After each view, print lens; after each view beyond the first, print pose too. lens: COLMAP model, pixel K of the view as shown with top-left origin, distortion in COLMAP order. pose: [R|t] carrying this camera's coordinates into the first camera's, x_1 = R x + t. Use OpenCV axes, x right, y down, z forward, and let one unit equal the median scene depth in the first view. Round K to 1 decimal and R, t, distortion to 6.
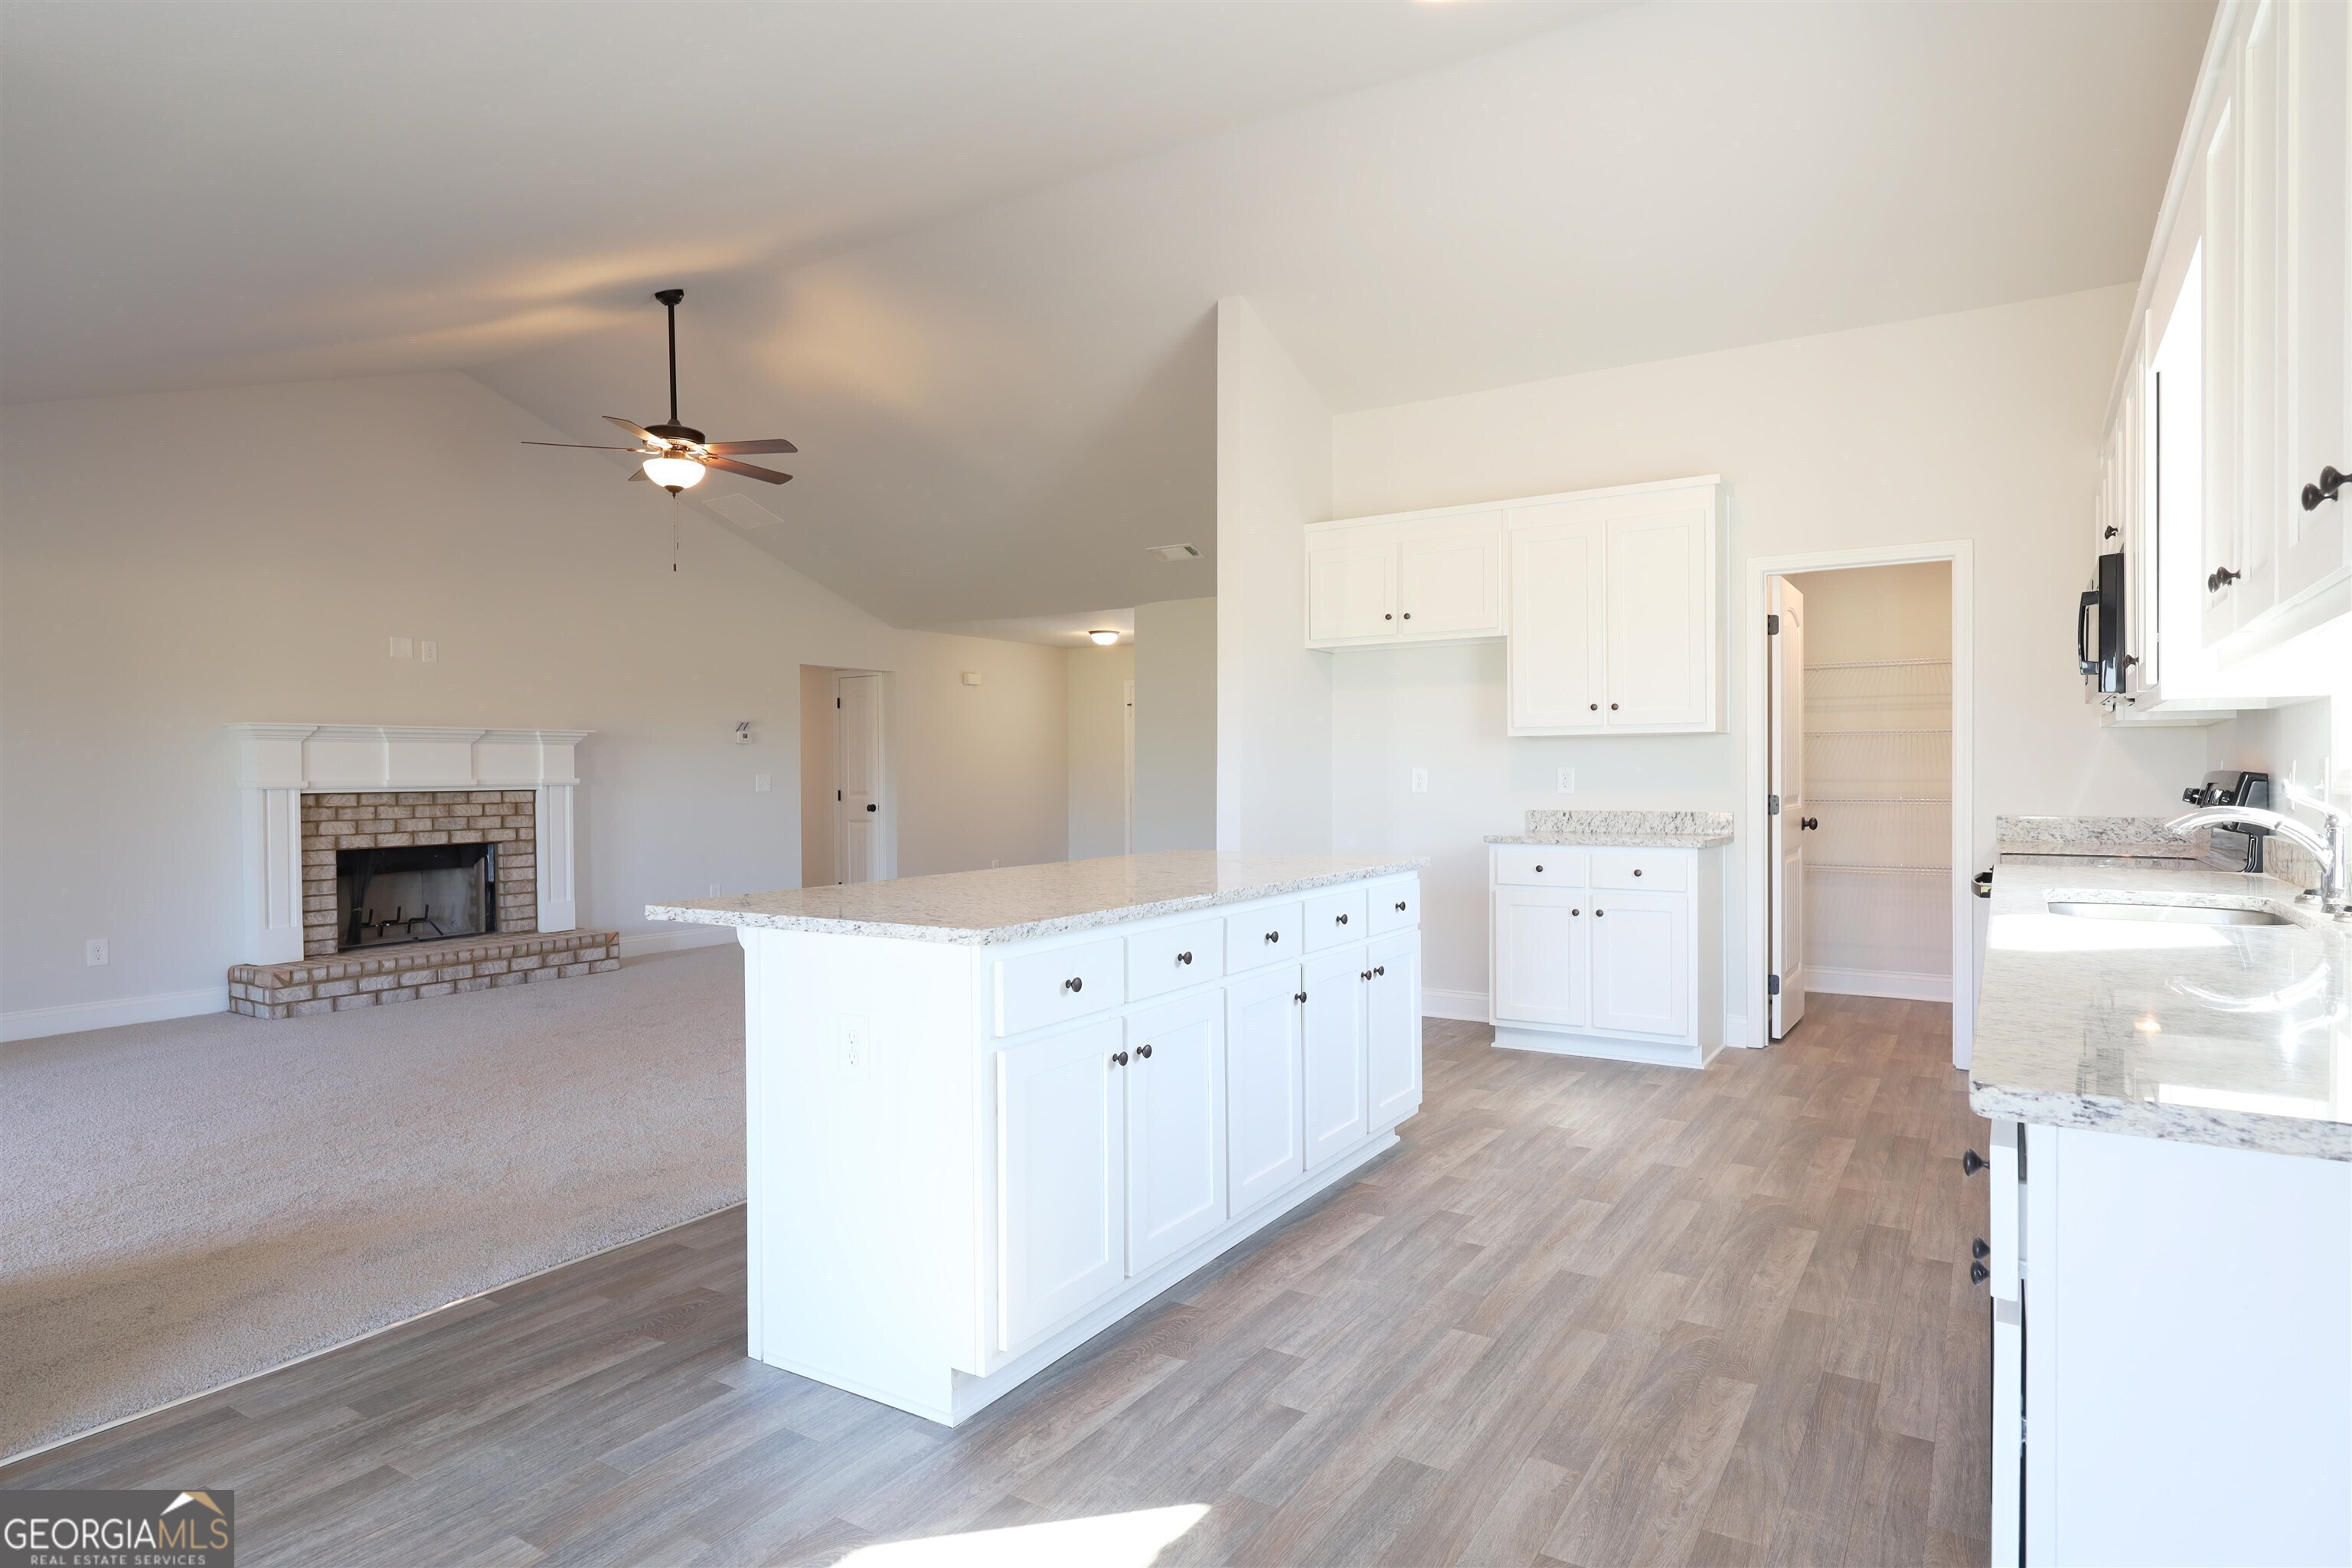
lens RADIAL K [[1317.2, 0, 1178.9], [0, 1317.2, 773.3], [0, 0, 1]] dist [0.018845, -0.000704]
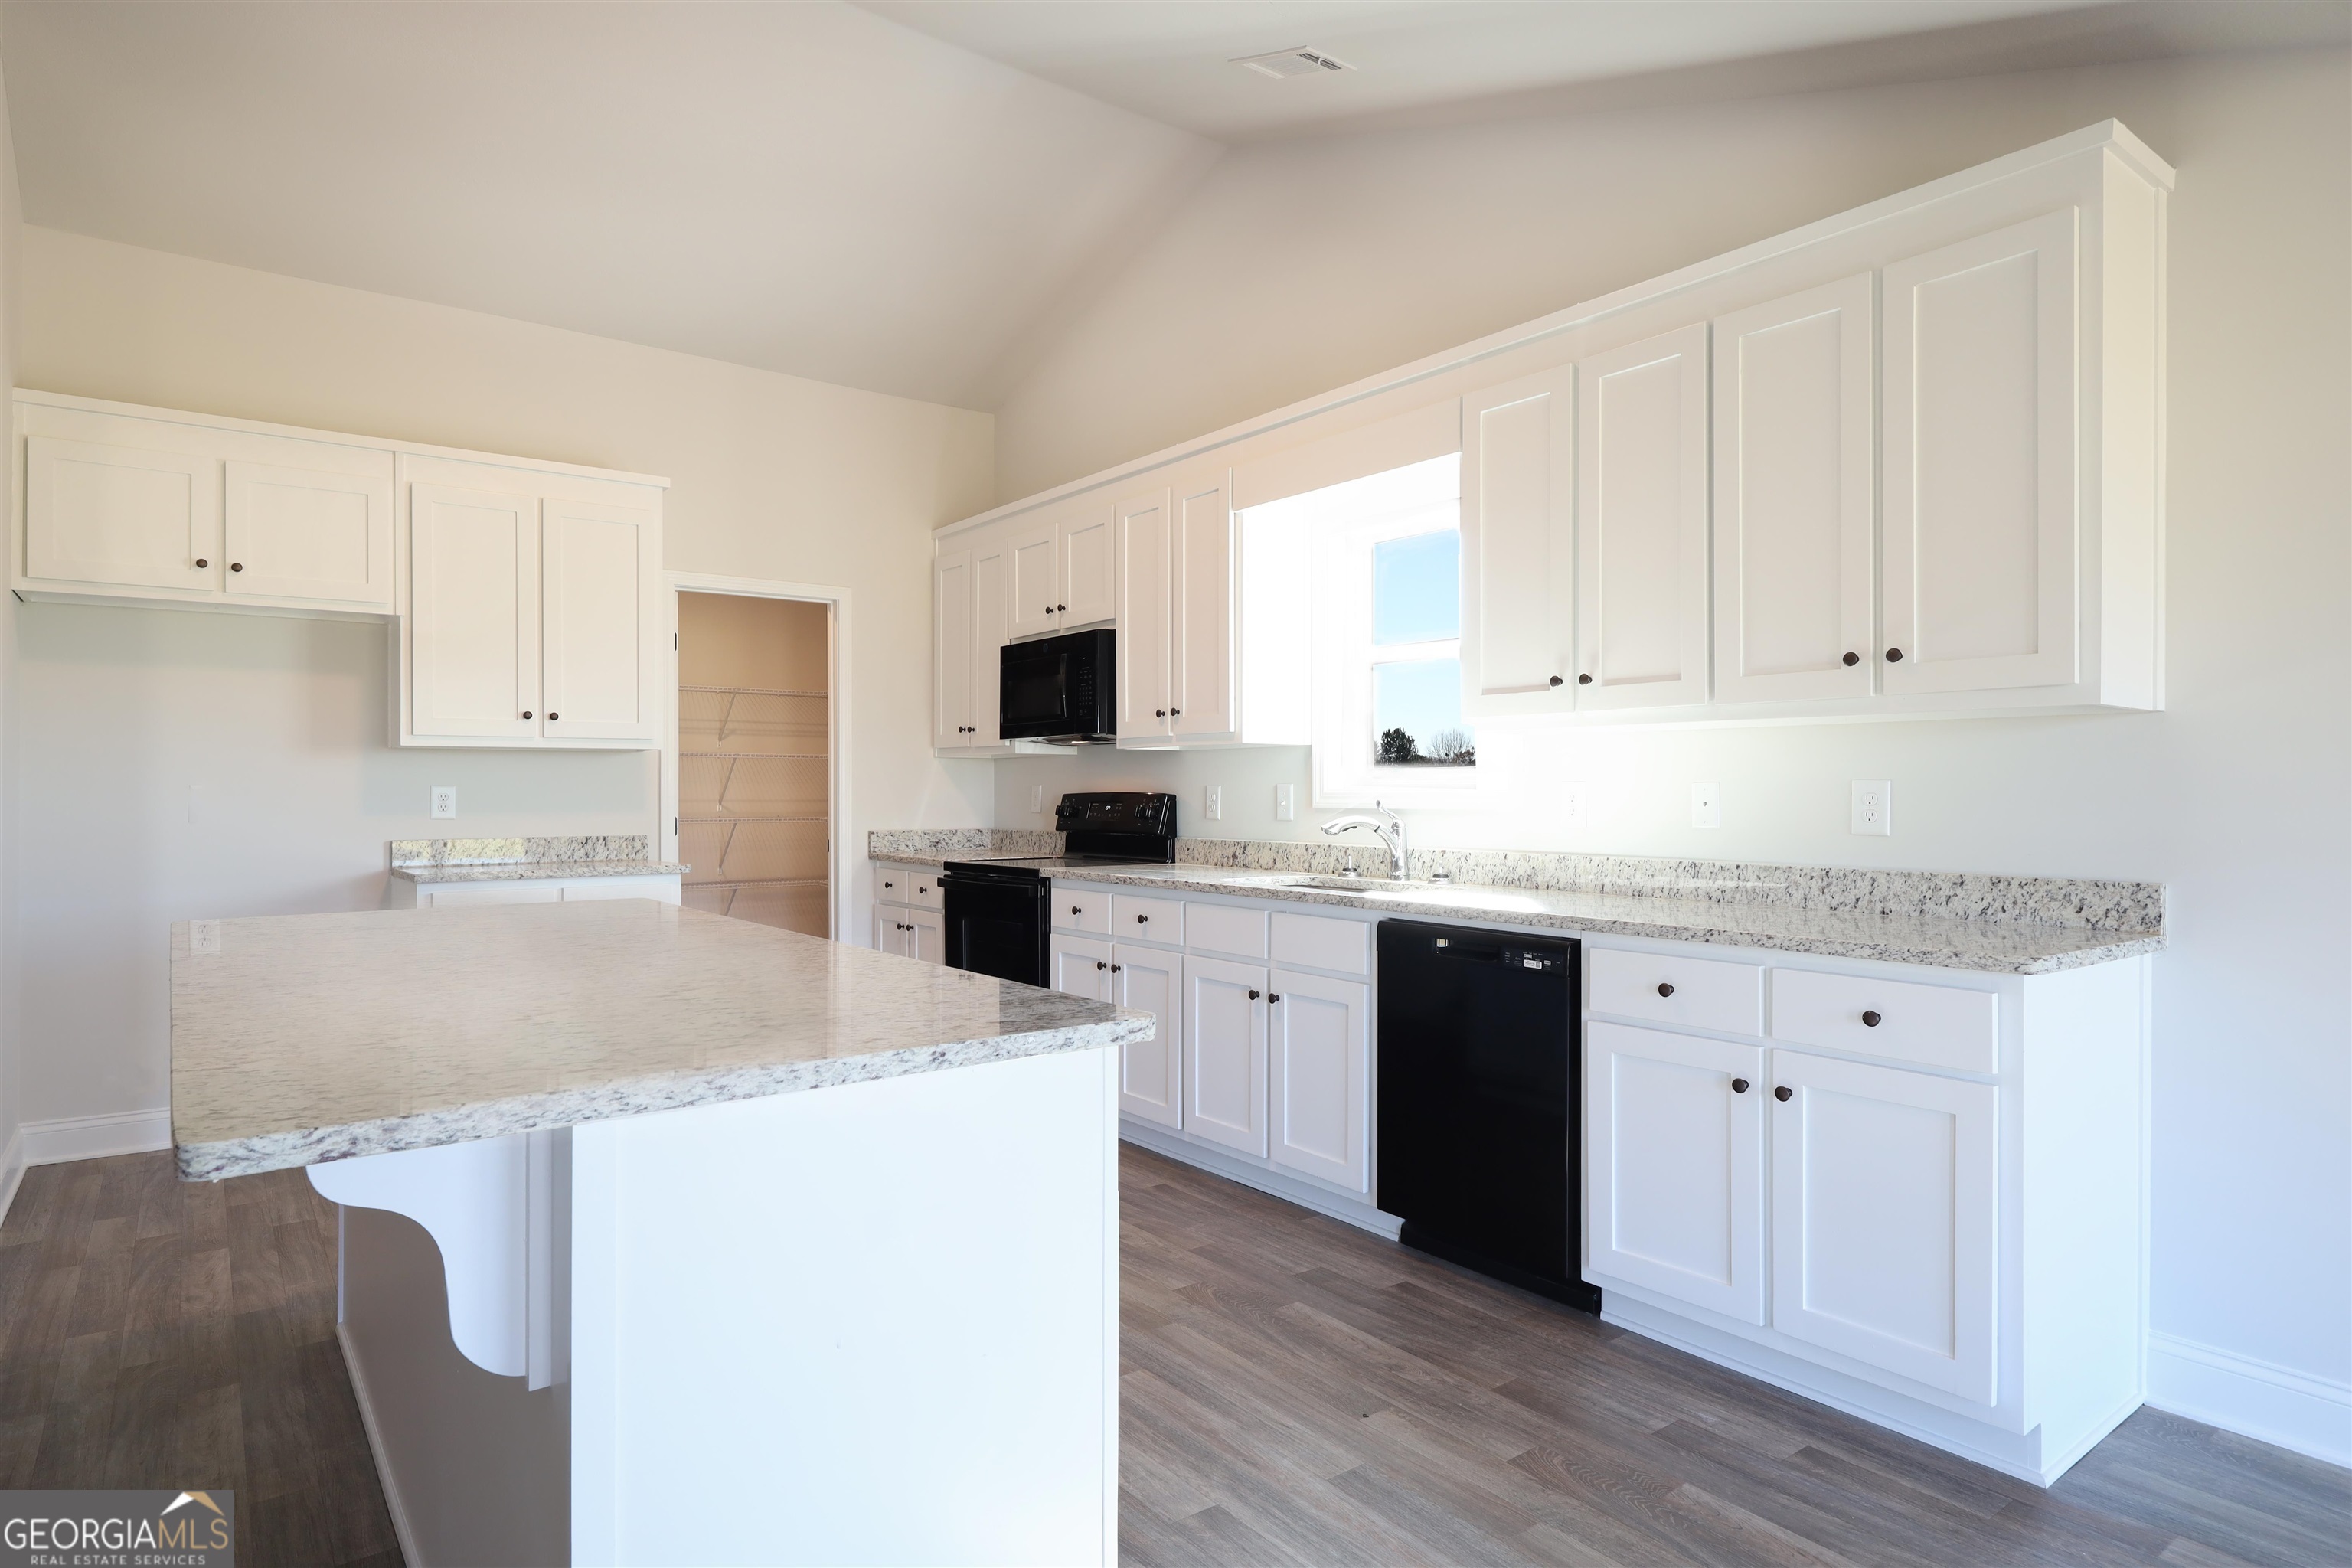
lens RADIAL K [[1317.2, 0, 1179.3], [0, 1317.2, 780.8], [0, 0, 1]] dist [0.018845, -0.000704]
pose [[0.354296, 0.010614, 0.935073, -0.452861], [0.000094, 0.999935, -0.011386, 0.001820], [-0.935133, 0.004122, 0.354272, 0.421101]]
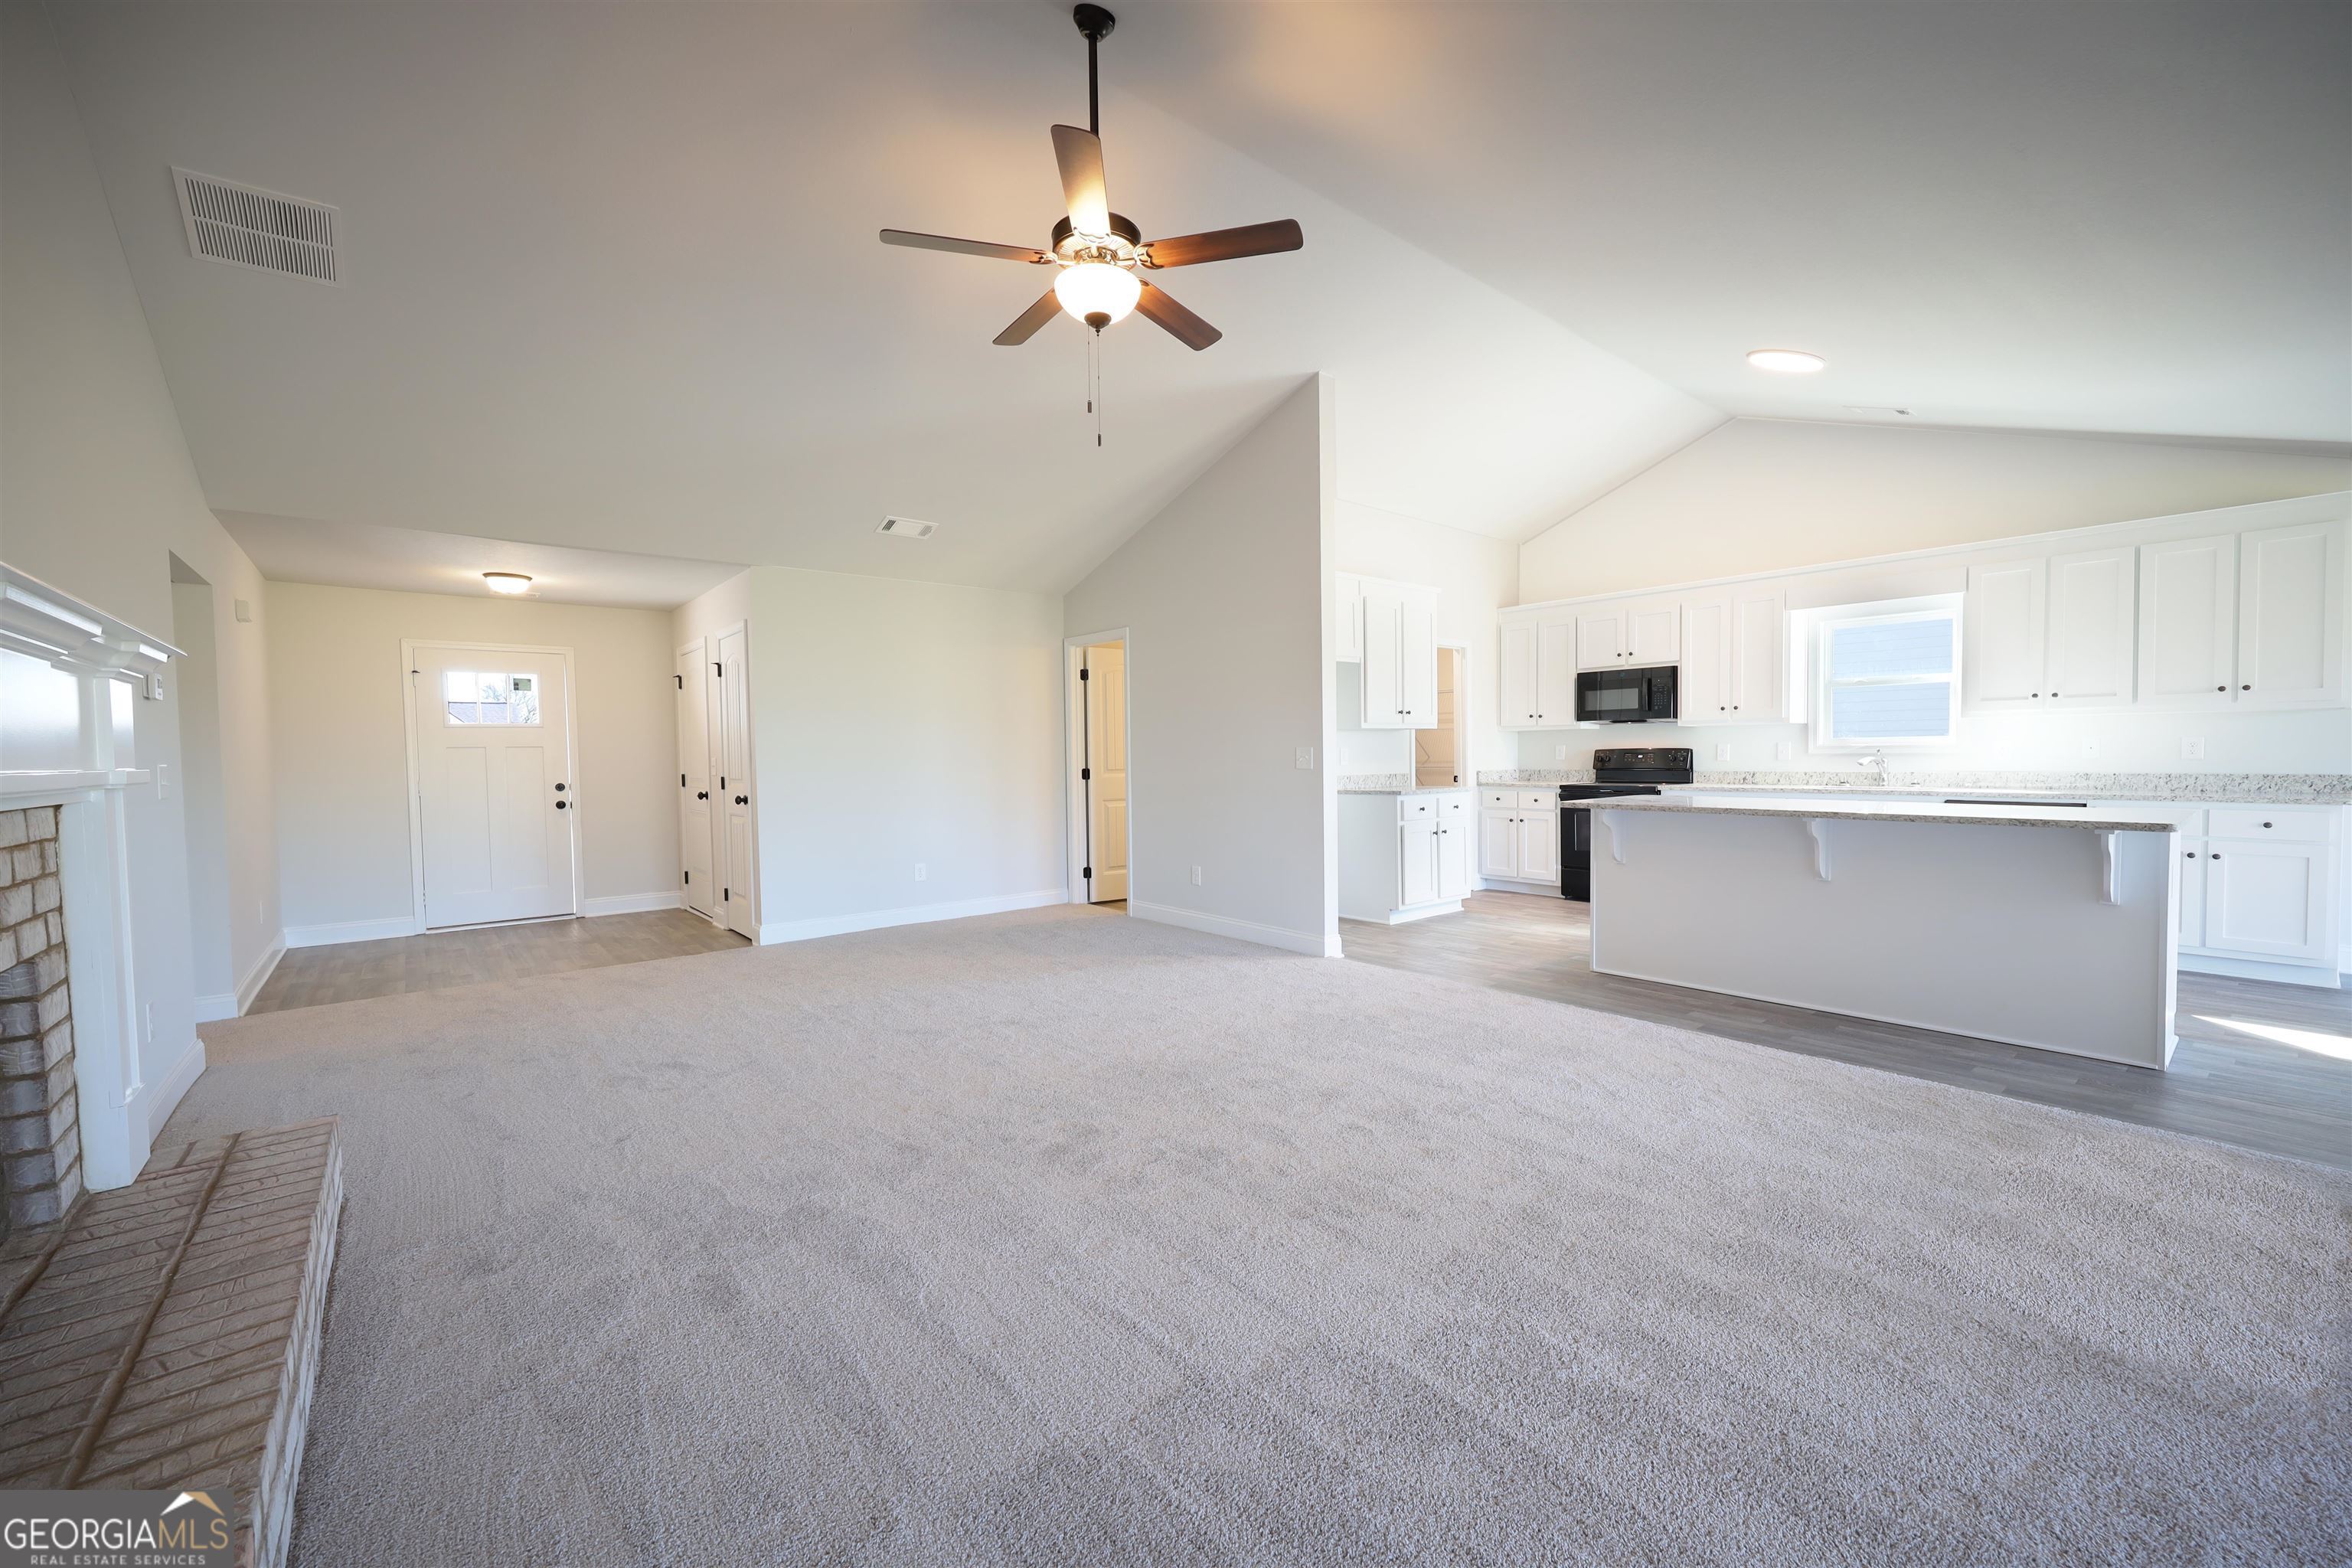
lens RADIAL K [[916.9, 0, 1215.6], [0, 916.9, 786.0], [0, 0, 1]] dist [-0.000398, 0.000150]
pose [[0.293937, -0.032166, 0.955283, -1.233192], [0.009563, 0.999483, 0.030712, 0.008843], [-0.955777, 0.000108, 0.294093, 1.252626]]
